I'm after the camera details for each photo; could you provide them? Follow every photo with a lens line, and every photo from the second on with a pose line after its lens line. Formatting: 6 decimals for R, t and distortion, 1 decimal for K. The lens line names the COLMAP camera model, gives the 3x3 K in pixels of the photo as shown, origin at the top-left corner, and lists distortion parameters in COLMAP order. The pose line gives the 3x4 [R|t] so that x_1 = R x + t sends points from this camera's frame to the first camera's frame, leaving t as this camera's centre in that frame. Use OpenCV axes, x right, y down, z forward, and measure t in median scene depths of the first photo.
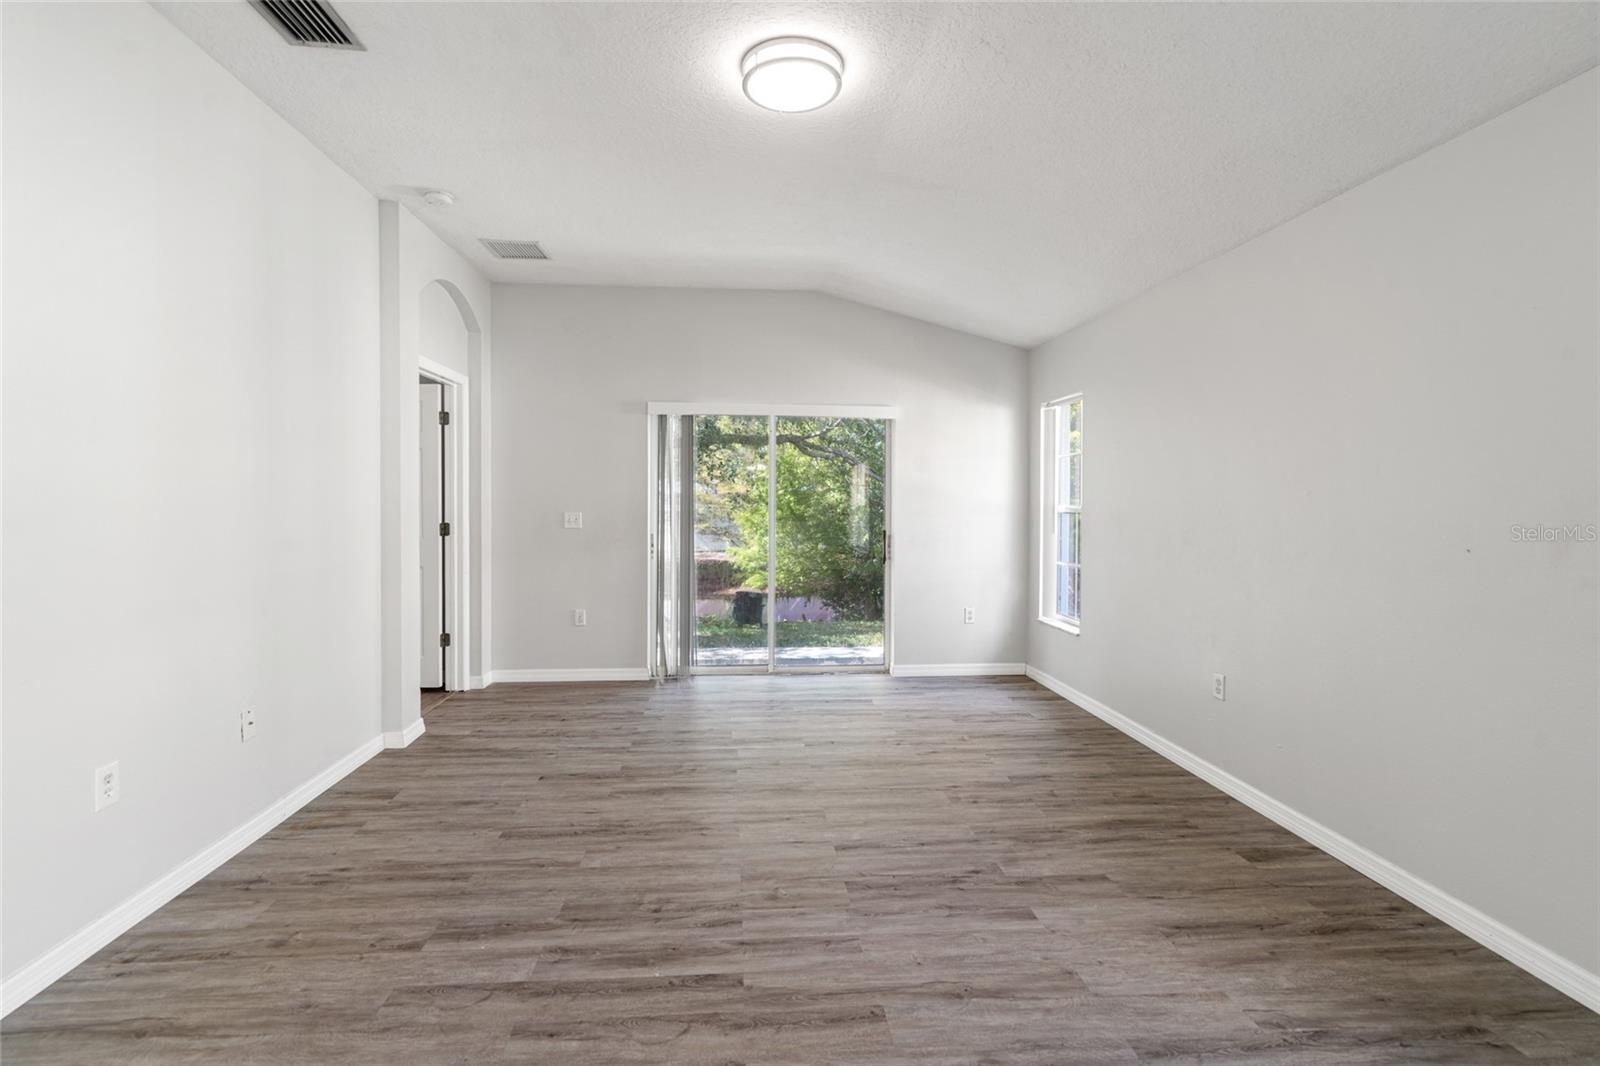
lens RADIAL K [[729.7, 0, 799.1], [0, 729.7, 498.3], [0, 0, 1]] dist [0.000950, 0.000222]
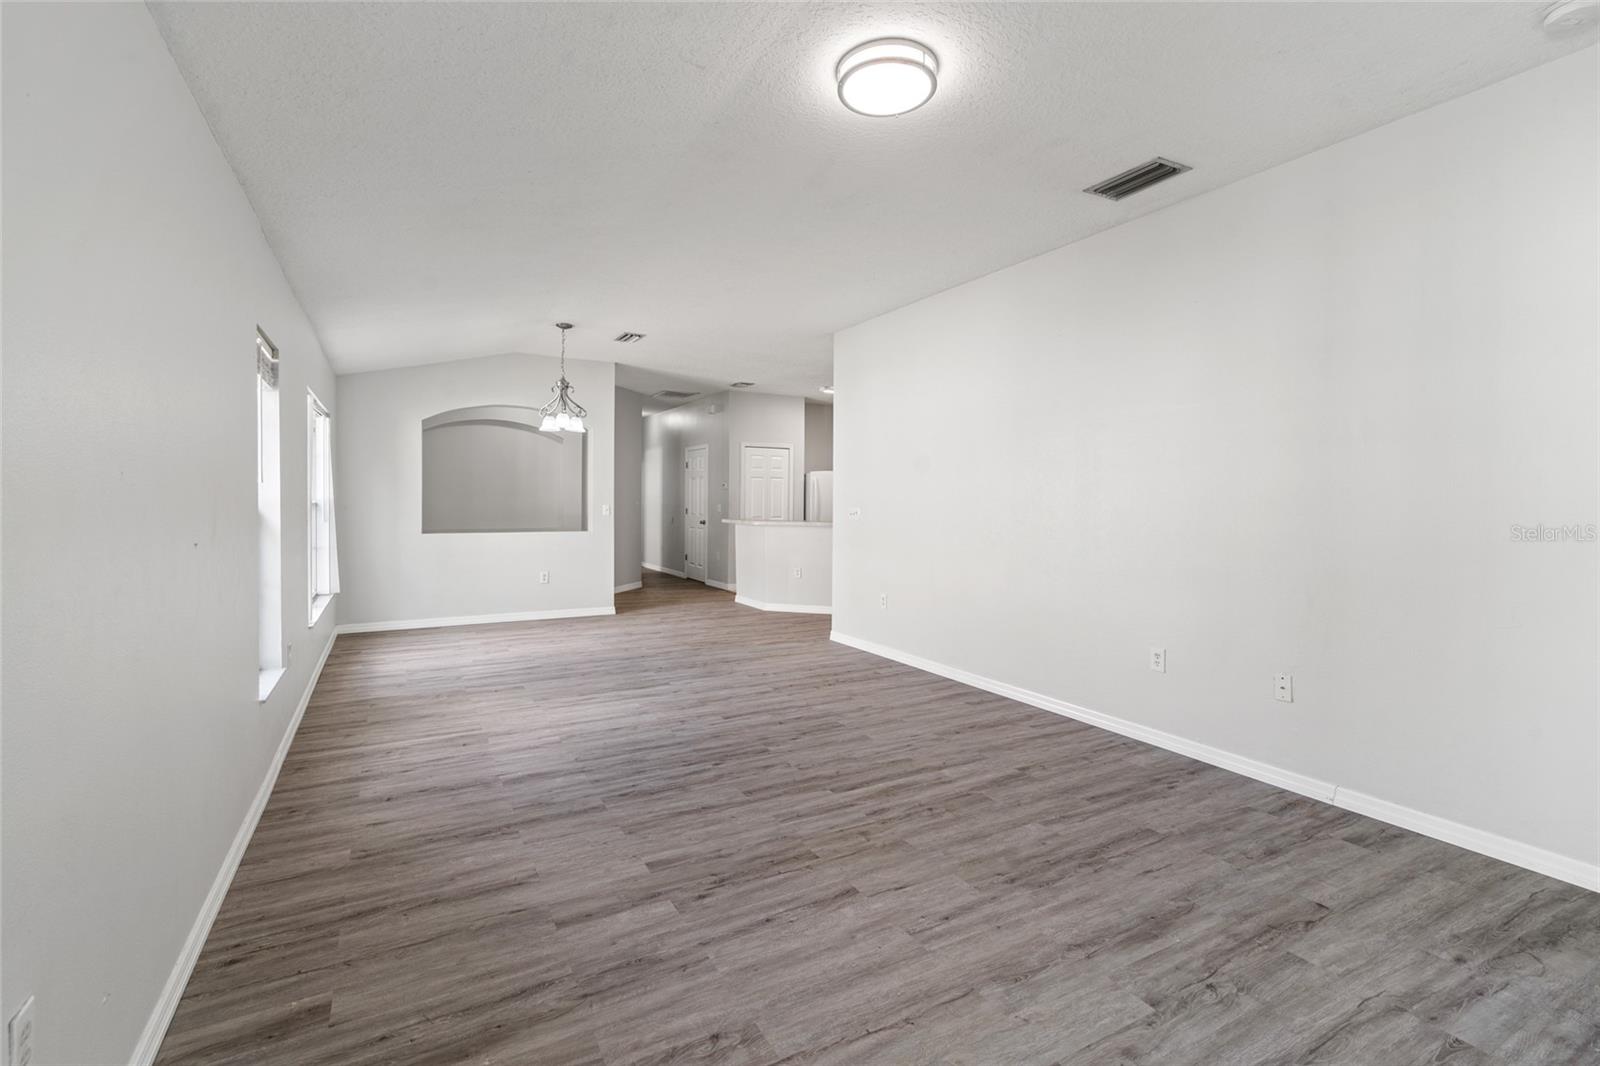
lens RADIAL K [[724.5, 0, 792.4], [0, 724.5, 518.1], [0, 0, 1]] dist [0.000087, 0.000082]
pose [[-0.917252, -0.000785, -0.398307, 0.526532], [-0.008917, 0.999788, 0.018566, 0.010429], [0.398208, 0.020581, -0.917064, 1.966910]]
